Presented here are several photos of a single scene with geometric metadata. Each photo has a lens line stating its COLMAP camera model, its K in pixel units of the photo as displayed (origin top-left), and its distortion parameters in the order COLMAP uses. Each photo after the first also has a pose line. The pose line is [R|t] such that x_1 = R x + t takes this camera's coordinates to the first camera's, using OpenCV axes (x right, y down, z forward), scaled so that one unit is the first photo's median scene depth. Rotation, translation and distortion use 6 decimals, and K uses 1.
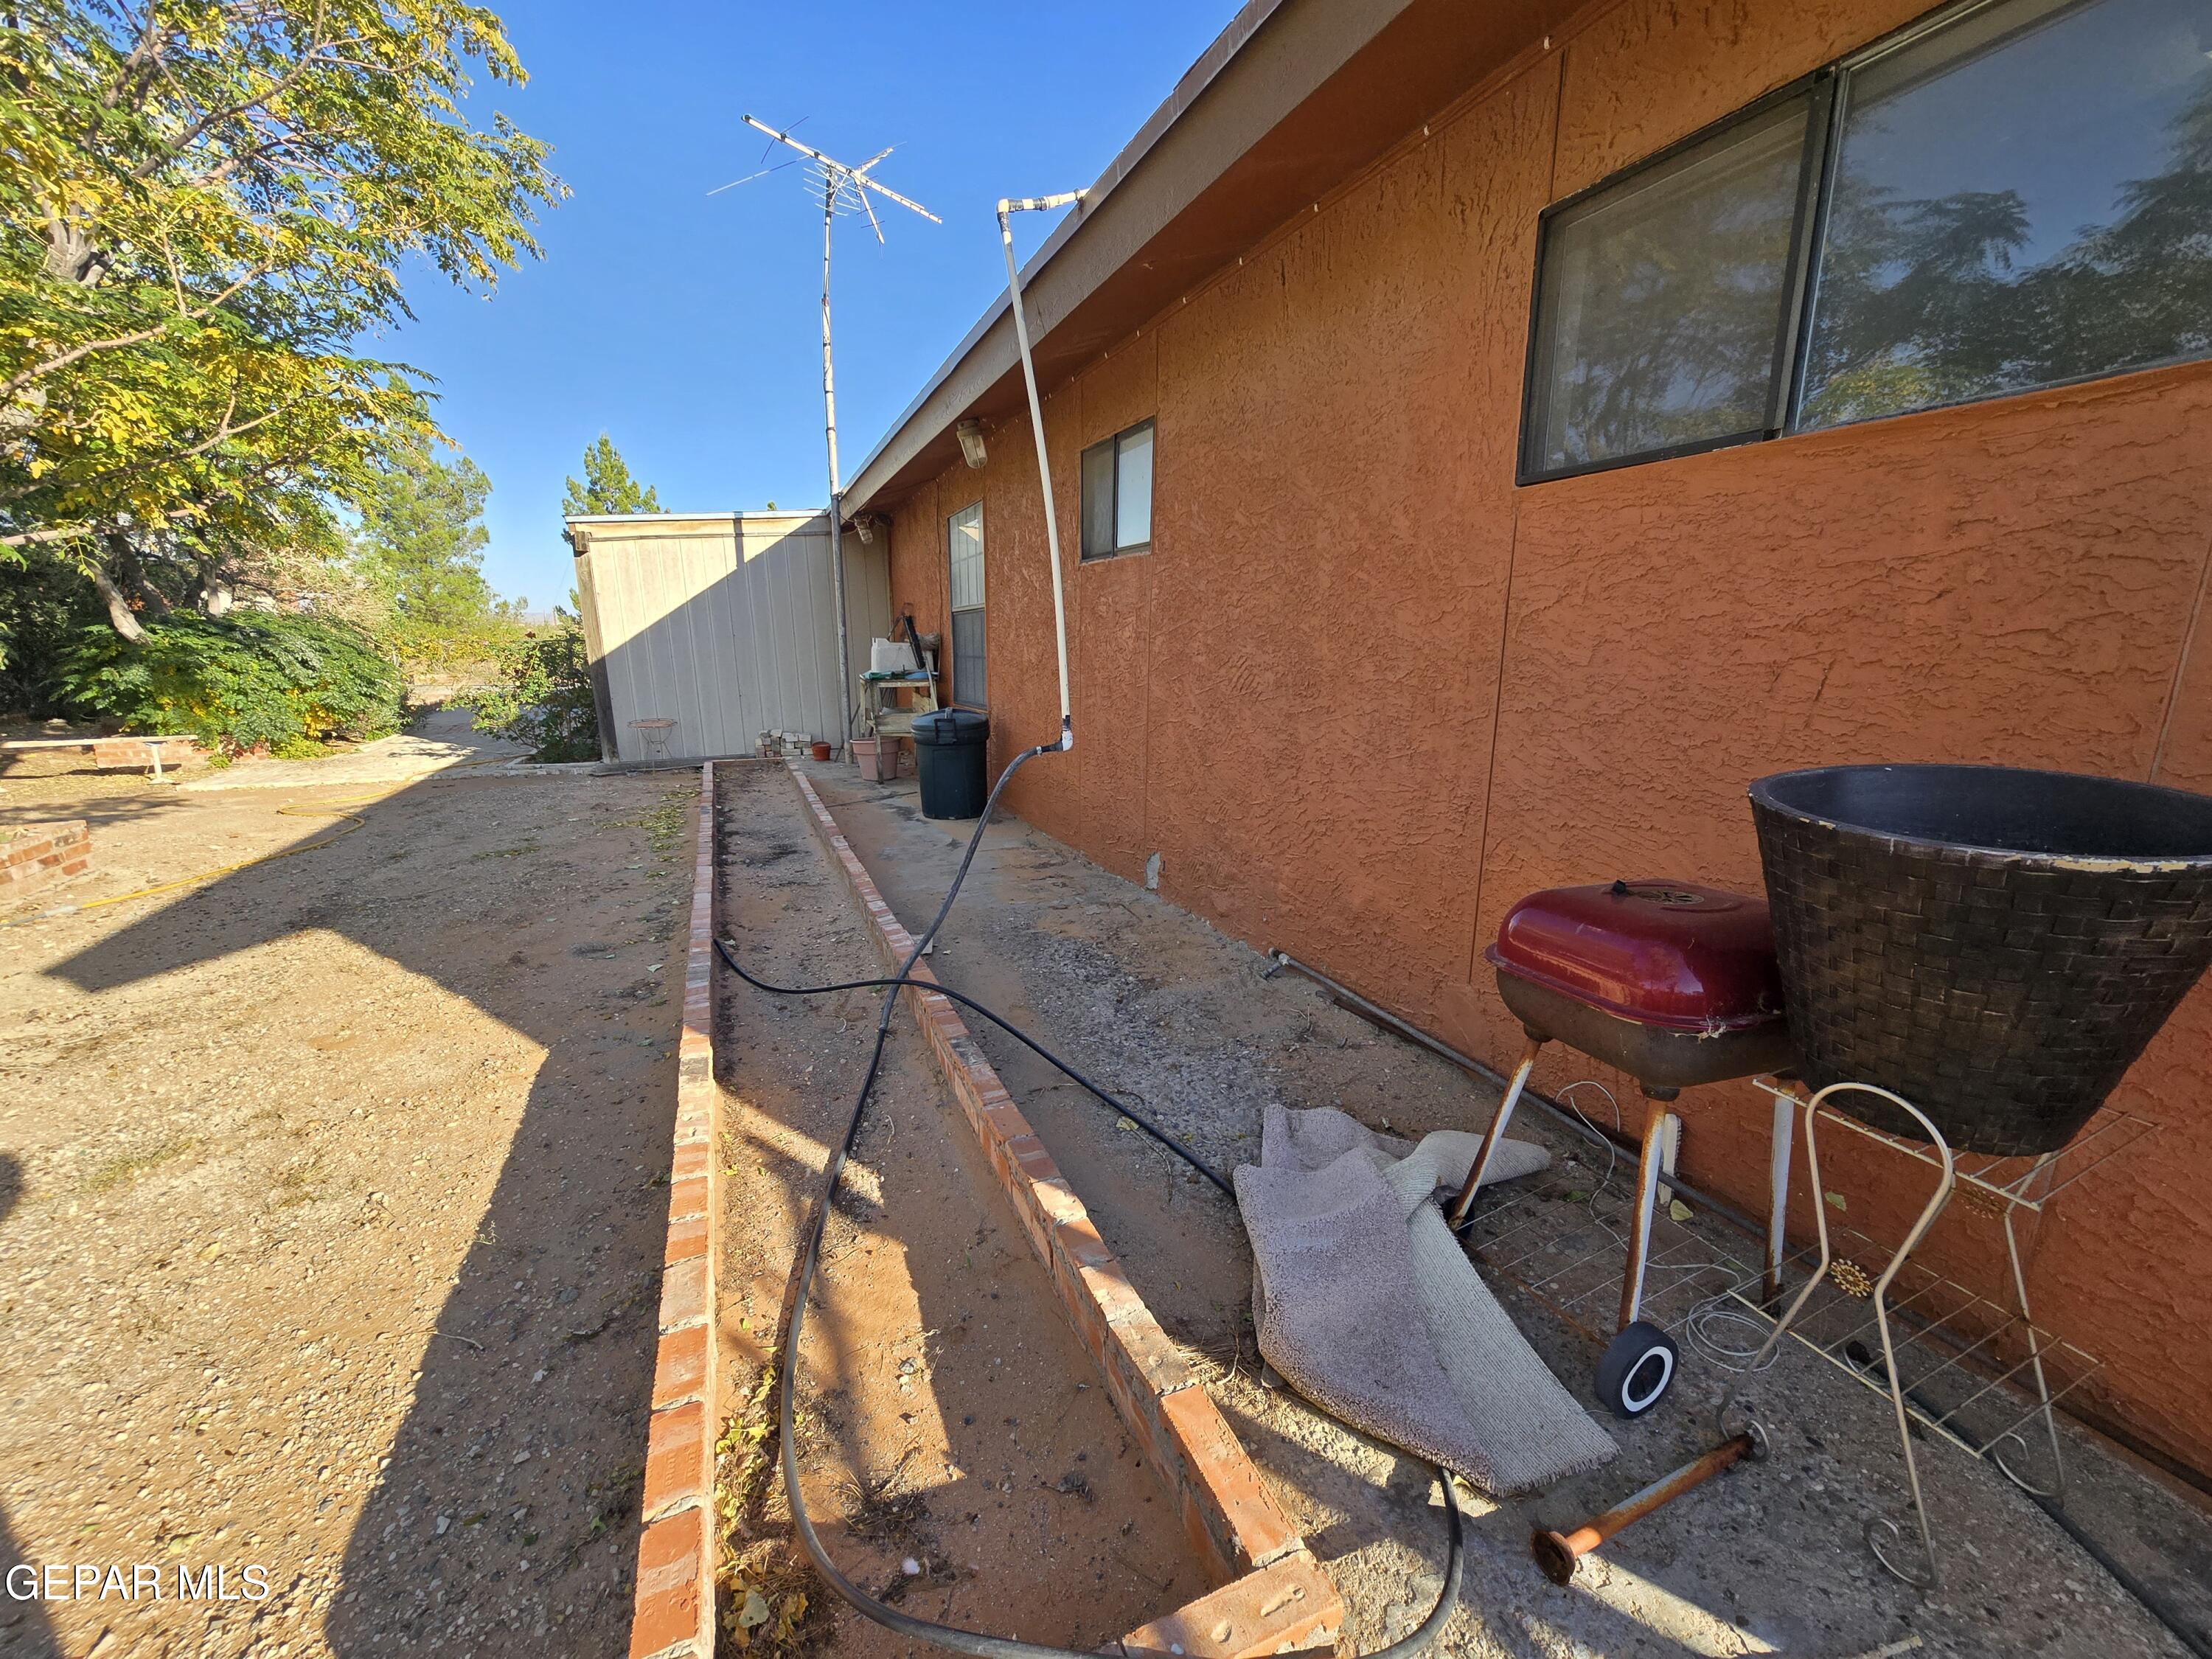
lens RADIAL K [[908.2, 0, 1106.0], [0, 908.2, 829.5], [0, 0, 1]] dist [-0.010141, 0.000138]
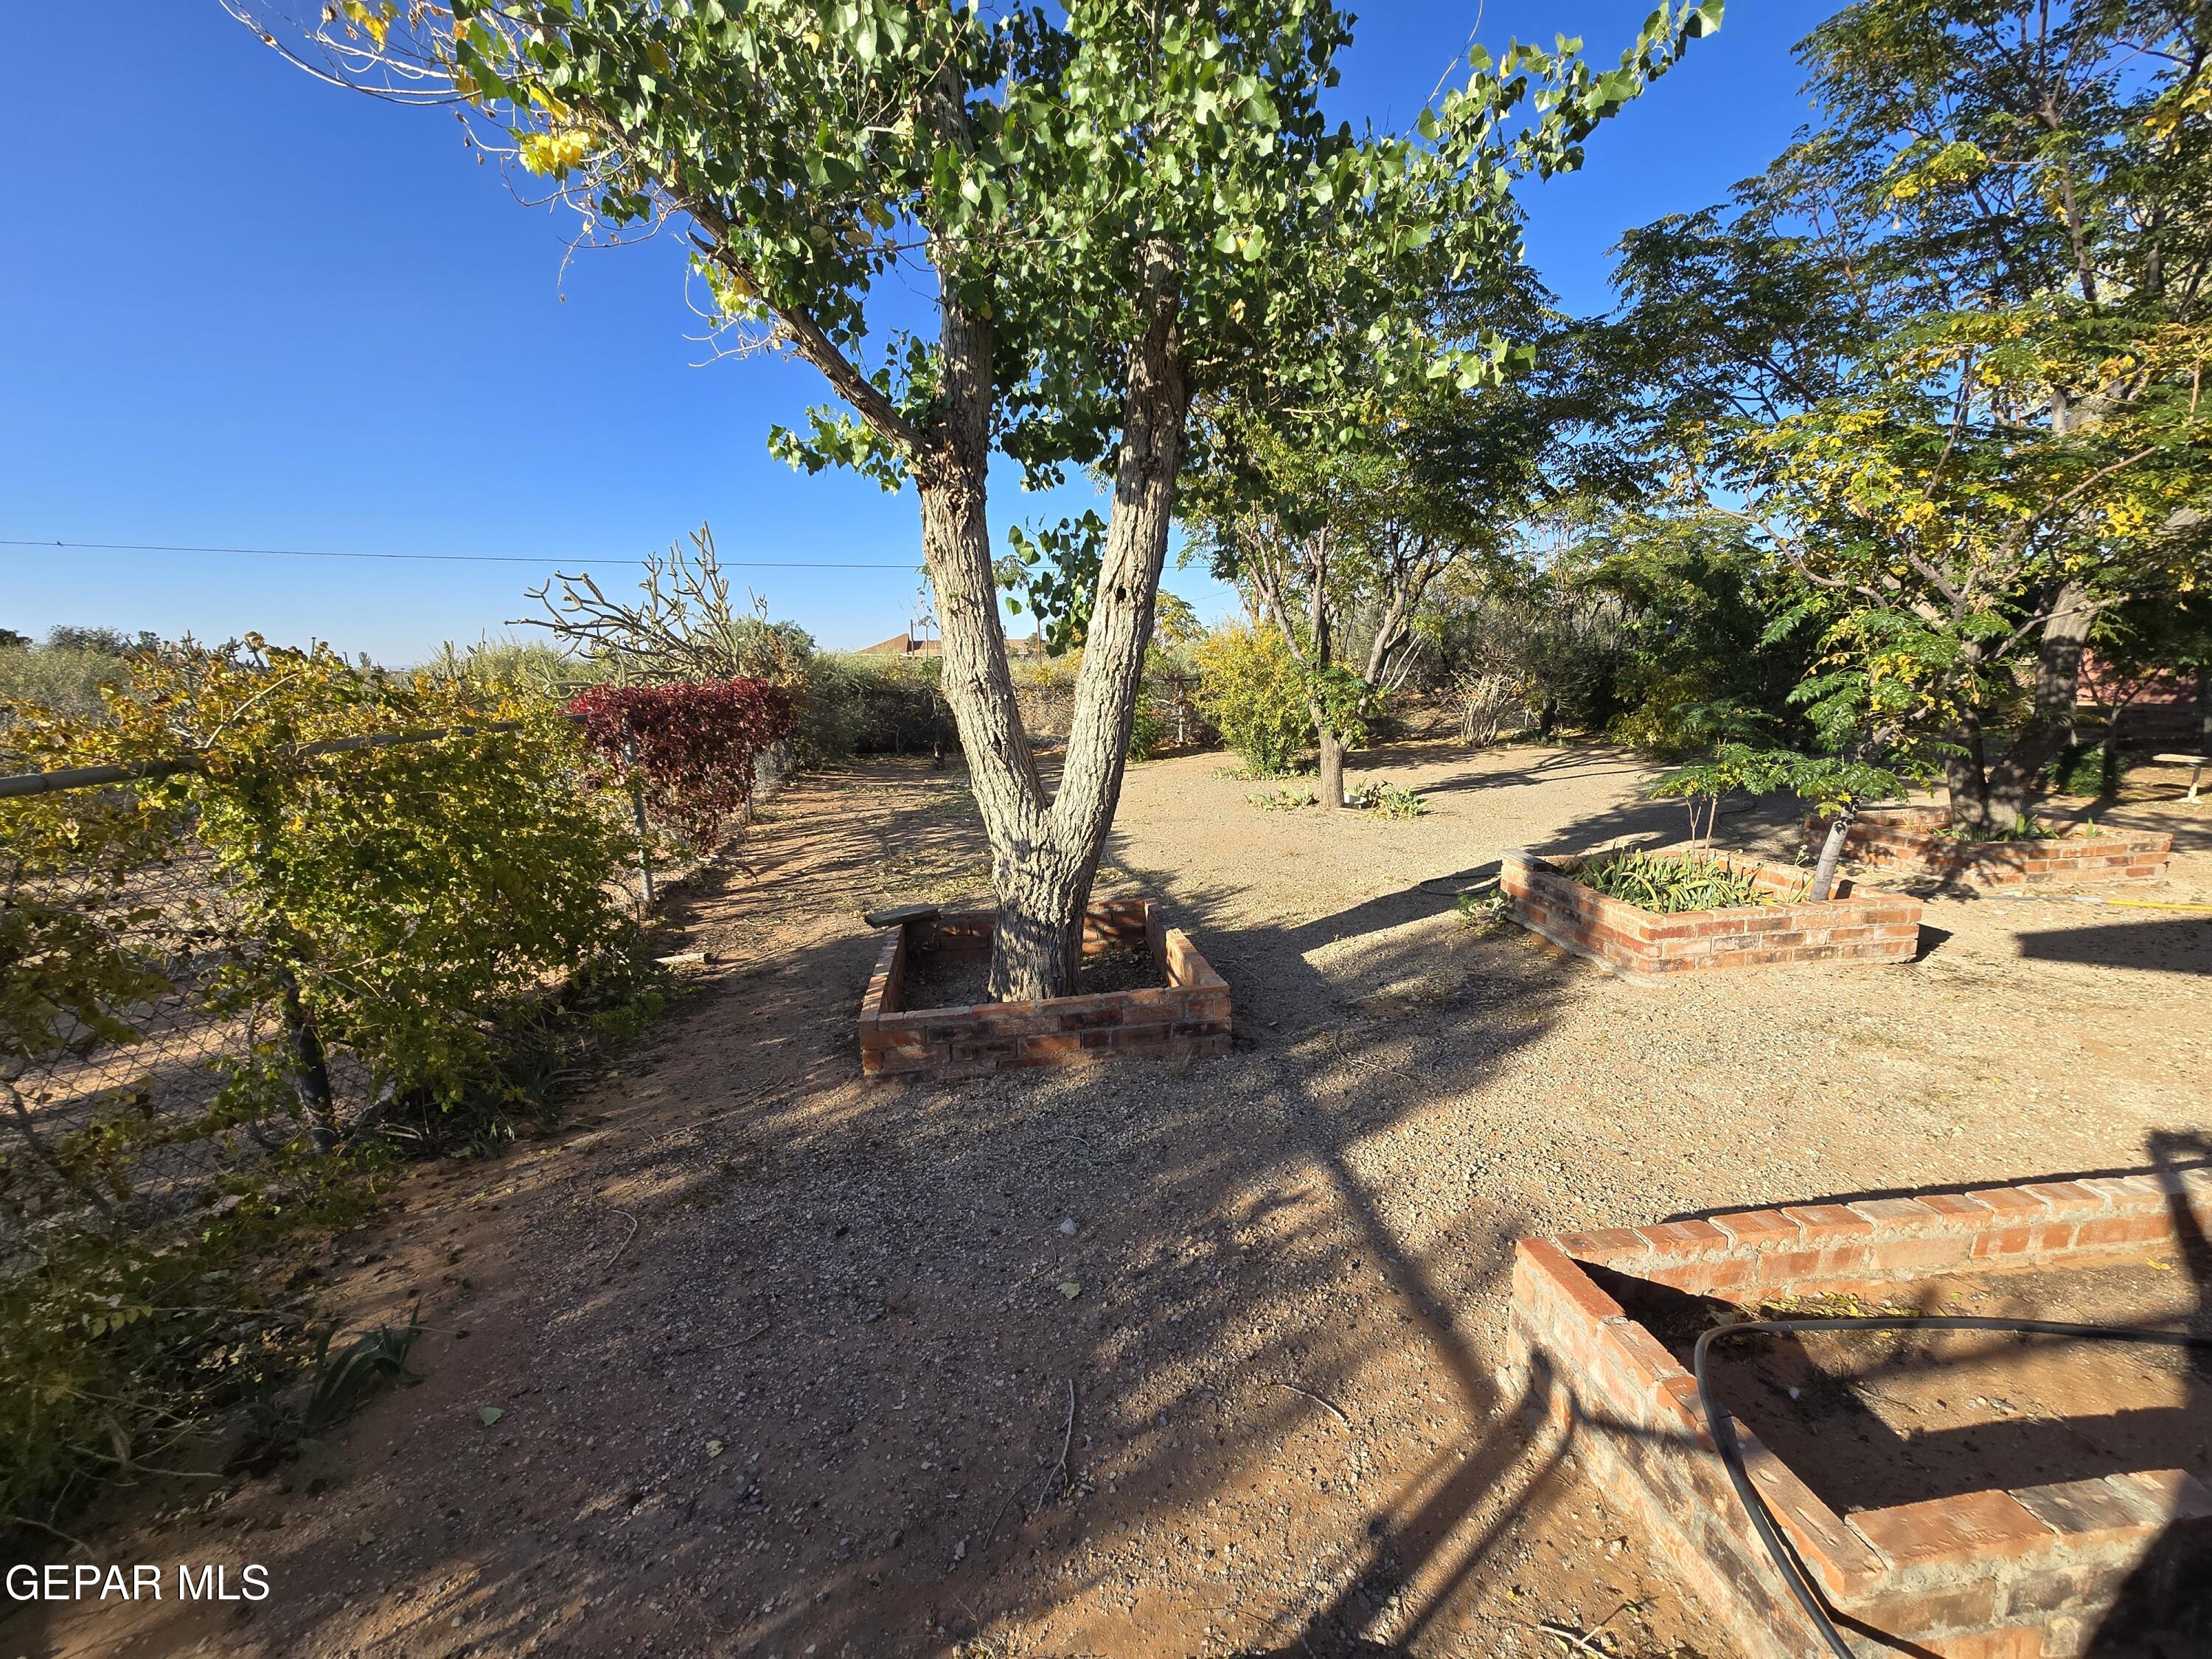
lens RADIAL K [[908.2, 0, 1106.0], [0, 908.2, 829.5], [0, 0, 1]] dist [-0.010141, 0.000138]
pose [[-0.294832, 0.165633, -0.941084, 0.846486], [-0.171397, 0.959723, 0.222611, -0.101950], [0.940052, 0.226932, -0.254568, 0.100998]]
